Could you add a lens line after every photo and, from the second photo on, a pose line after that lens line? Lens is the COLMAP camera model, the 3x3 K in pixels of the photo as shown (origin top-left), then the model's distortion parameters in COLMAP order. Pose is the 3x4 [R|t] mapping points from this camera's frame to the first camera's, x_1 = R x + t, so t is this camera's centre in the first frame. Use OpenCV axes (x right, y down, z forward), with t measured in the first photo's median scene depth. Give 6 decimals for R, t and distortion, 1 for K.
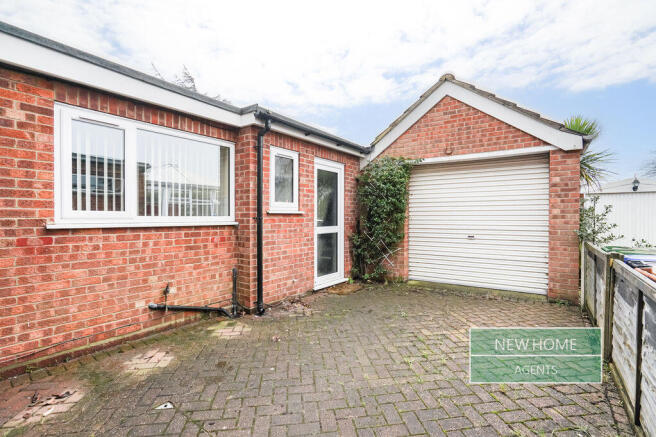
lens RADIAL K [[307.8, 0, 325.1], [0, 307.8, 219.1], [0, 0, 1]] dist [-0.014275, 0.005729]
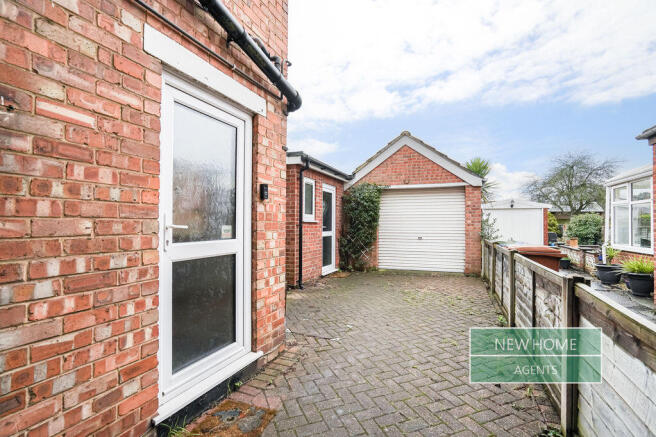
lens RADIAL K [[307.8, 0, 330.1], [0, 307.8, 221.7], [0, 0, 1]] dist [-0.014275, 0.005729]
pose [[0.970691, 0.004657, 0.240287, -0.342569], [-0.000272, 0.999833, -0.018280, 0.005927], [-0.240332, 0.017679, 0.970530, -0.397790]]
